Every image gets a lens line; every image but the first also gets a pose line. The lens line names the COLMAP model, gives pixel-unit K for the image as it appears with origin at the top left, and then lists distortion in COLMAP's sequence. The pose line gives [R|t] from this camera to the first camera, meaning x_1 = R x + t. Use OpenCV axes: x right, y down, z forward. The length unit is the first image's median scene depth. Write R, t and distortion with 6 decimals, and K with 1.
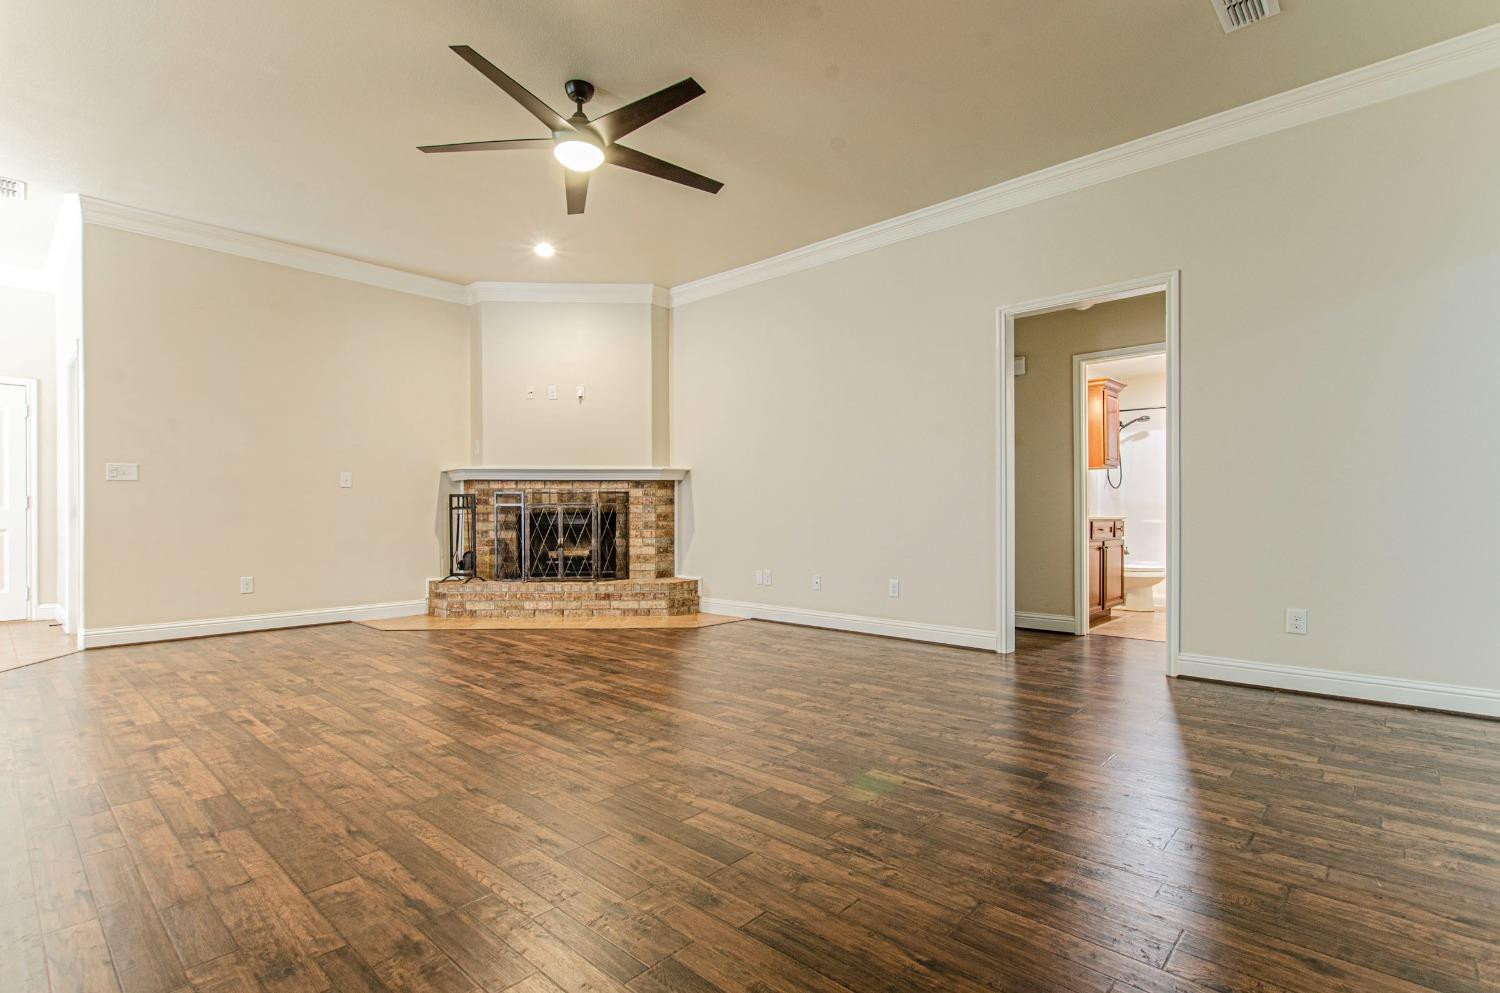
lens RADIAL K [[723.7, 0, 741.6], [0, 723.7, 517.7], [0, 0, 1]] dist [-0.011335, 0.001524]
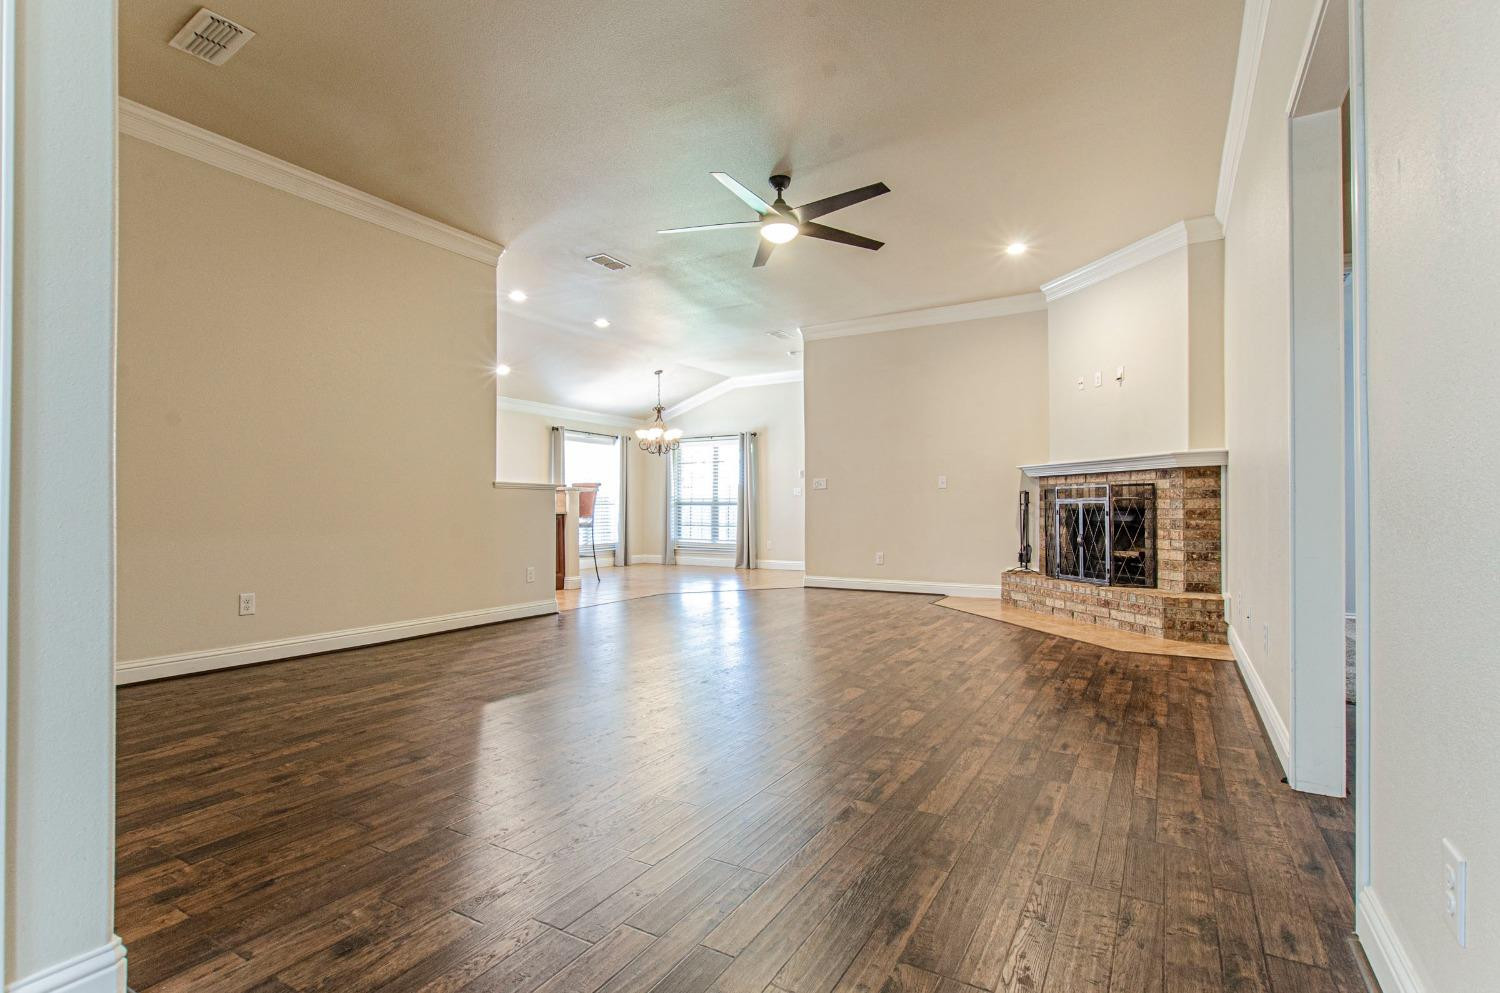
lens RADIAL K [[723.7, 0, 740.3], [0, 723.7, 498.2], [0, 0, 1]] dist [-0.011335, 0.001524]
pose [[0.195206, -0.011481, -0.980695, 0.560653], [-0.005873, 0.999900, -0.012875, -0.005167], [0.980745, 0.008273, 0.195119, 0.371455]]
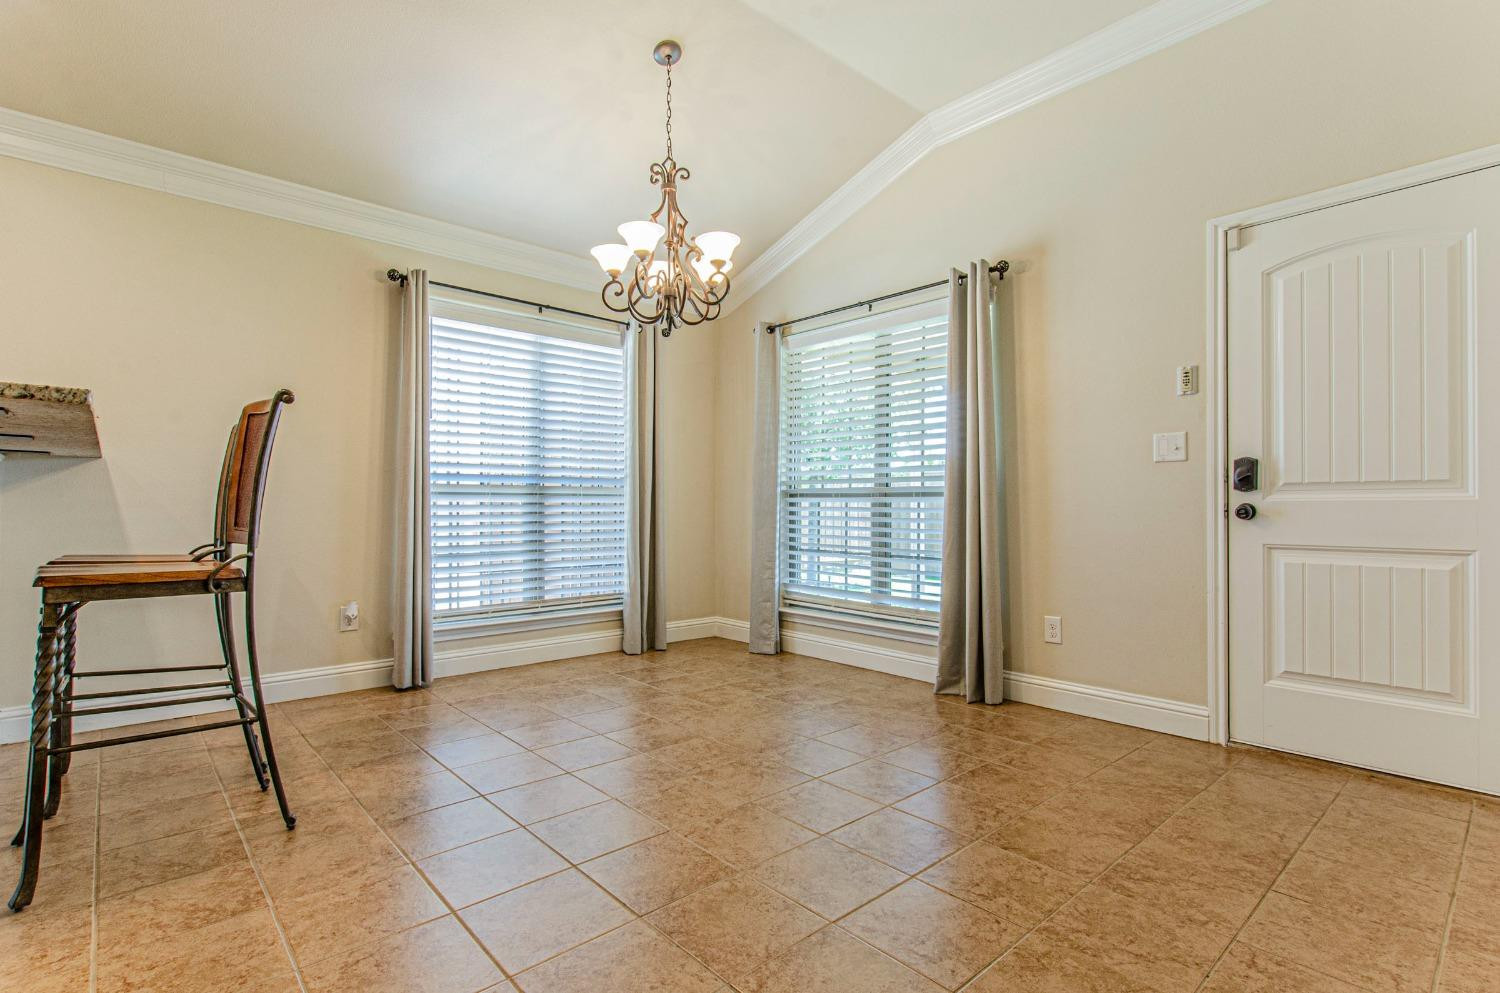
lens RADIAL K [[723.7, 0, 742.1], [0, 723.7, 494.7], [0, 0, 1]] dist [-0.011335, 0.001524]
pose [[-0.102551, -0.014238, -0.994626, -0.382031], [-0.012900, 0.999833, -0.012982, -0.003909], [0.994644, 0.011500, -0.102717, 0.566119]]
